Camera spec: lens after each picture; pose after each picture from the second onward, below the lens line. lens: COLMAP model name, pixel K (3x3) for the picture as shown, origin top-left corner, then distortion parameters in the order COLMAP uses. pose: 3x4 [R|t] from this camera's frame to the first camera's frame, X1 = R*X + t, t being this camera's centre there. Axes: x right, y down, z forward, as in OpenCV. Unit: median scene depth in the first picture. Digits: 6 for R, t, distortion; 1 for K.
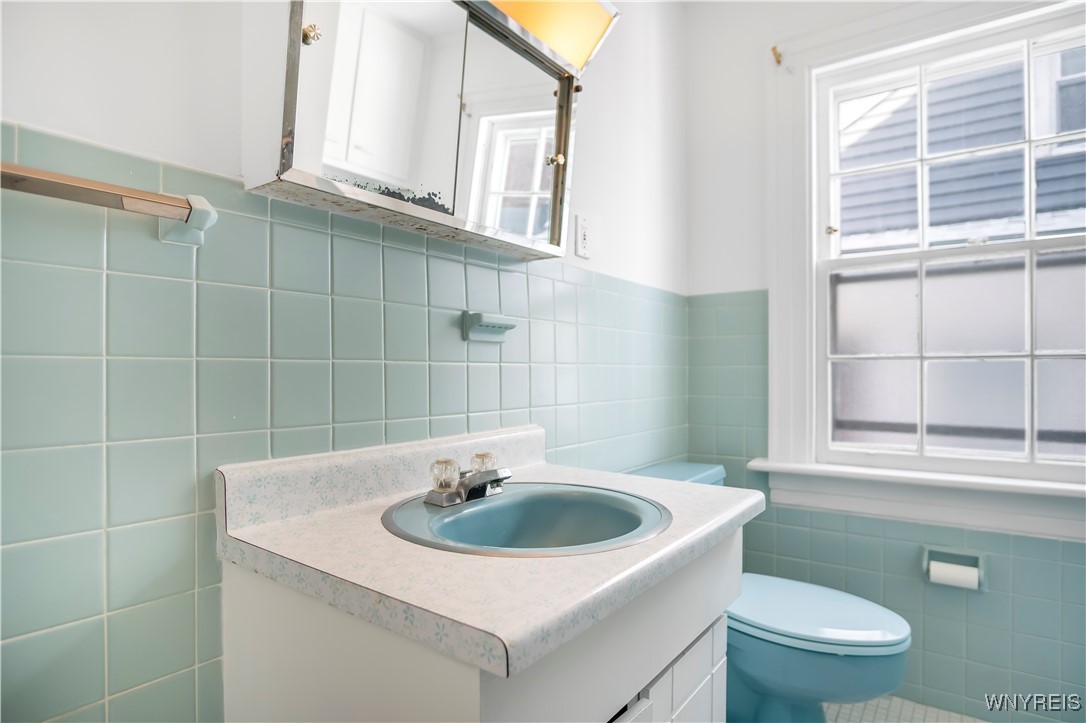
lens RADIAL K [[592.7, 0, 541.5], [0, 592.7, 372.7], [0, 0, 1]] dist [-0.037592, 0.009402]
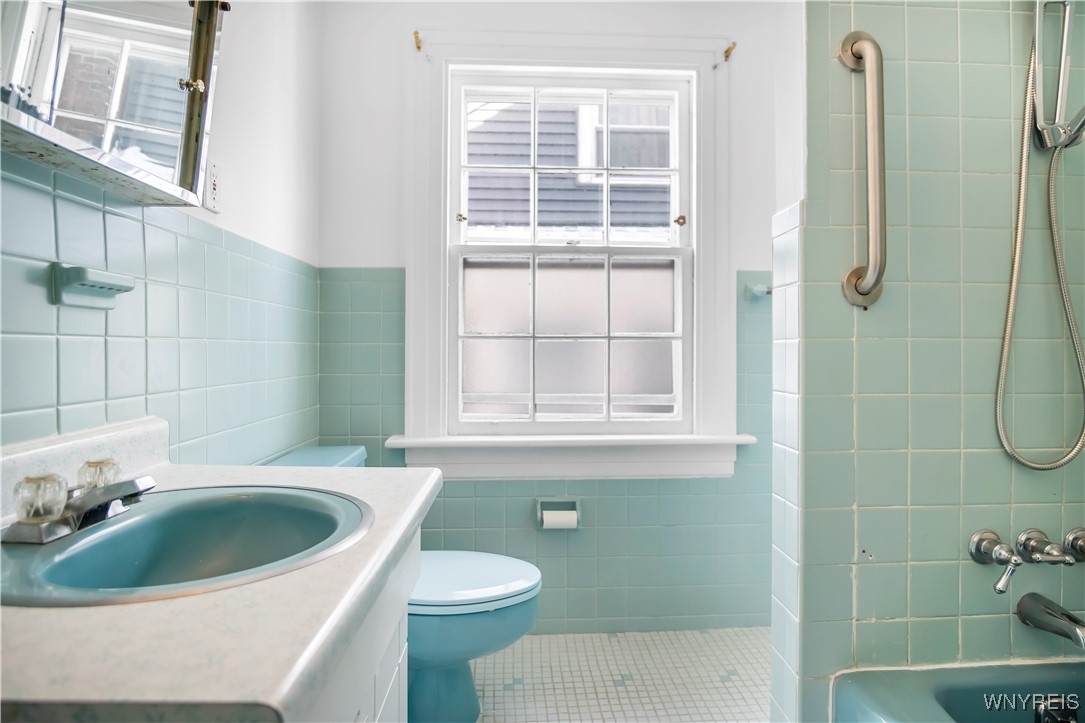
lens RADIAL K [[597.6, 0, 547.4], [0, 597.6, 346.6], [0, 0, 1]] dist [-0.030964, 0.002528]
pose [[0.777494, 0.005156, 0.628869, -0.093605], [-0.001303, 0.999977, -0.006588, 0.000477], [-0.628889, 0.004303, 0.777483, 0.068666]]
